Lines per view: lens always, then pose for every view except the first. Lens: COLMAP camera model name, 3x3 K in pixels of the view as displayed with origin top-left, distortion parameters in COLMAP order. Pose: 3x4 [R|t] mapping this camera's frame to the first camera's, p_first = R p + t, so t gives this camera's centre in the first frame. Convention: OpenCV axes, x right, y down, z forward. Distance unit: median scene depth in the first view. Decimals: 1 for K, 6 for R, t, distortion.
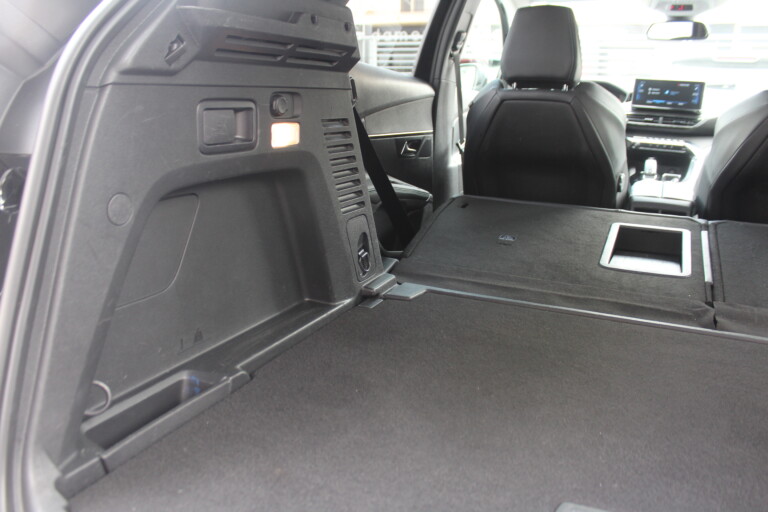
lens RADIAL K [[643.8, 0, 384.0], [0, 643.8, 256.0], [0, 0, 1]] dist [-0.158461, 0.134924]
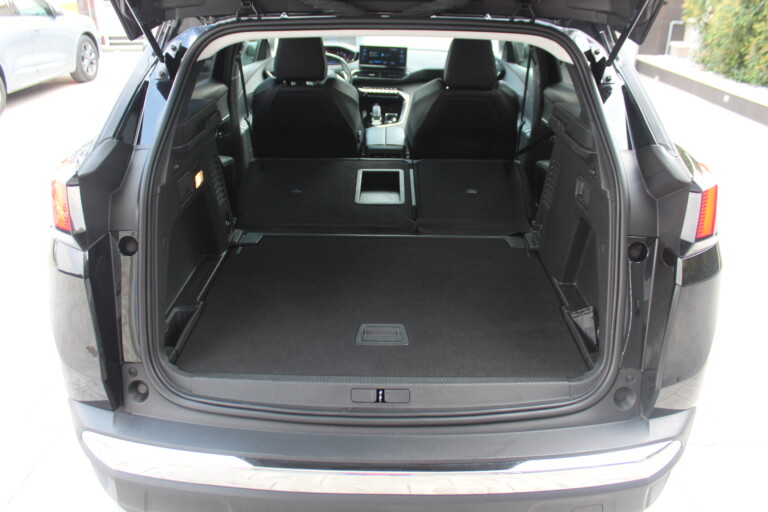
lens RADIAL K [[643.8, 0, 384.0], [0, 643.8, 256.0], [0, 0, 1]] dist [-0.158461, 0.134924]
pose [[0.915786, -0.179204, 0.359473, -0.171356], [0.112455, 0.973557, 0.198847, -0.129965], [-0.385602, -0.141676, 0.911723, -0.459747]]
